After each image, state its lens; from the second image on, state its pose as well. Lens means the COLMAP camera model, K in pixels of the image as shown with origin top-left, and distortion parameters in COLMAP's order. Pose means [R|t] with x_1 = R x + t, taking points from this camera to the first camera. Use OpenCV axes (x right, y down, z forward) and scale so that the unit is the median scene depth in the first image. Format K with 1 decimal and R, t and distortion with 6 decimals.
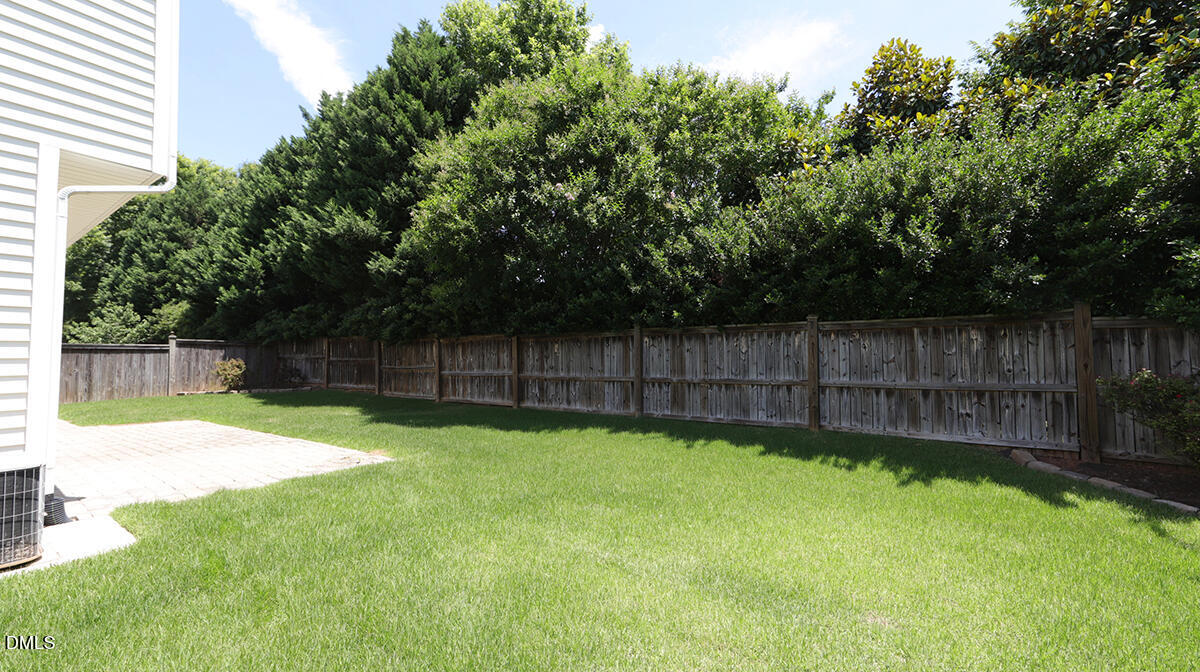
lens RADIAL K [[470.6, 0, 600.0], [0, 470.6, 336.0], [0, 0, 1]] dist [0.003162, 0.000506]
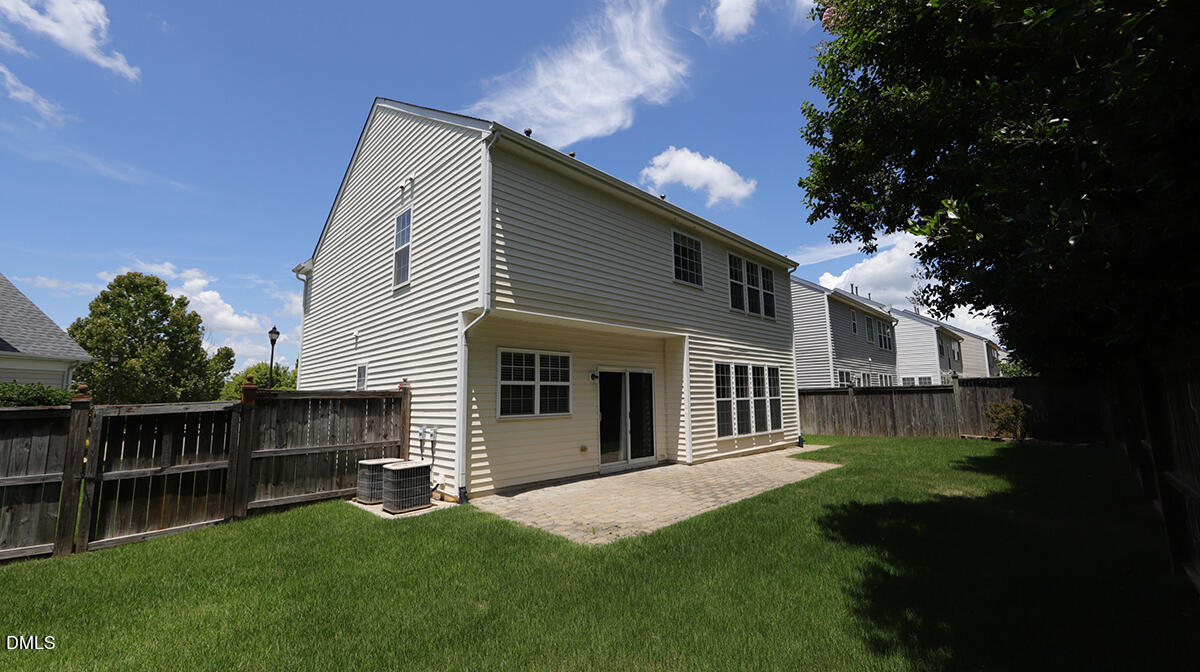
lens RADIAL K [[470.6, 0, 600.0], [0, 470.6, 336.0], [0, 0, 1]] dist [0.003162, 0.000506]
pose [[-0.184348, -0.128310, -0.974450, 0.193776], [0.065191, 0.987663, -0.142382, 0.012226], [0.980697, -0.089773, -0.173709, 0.490197]]
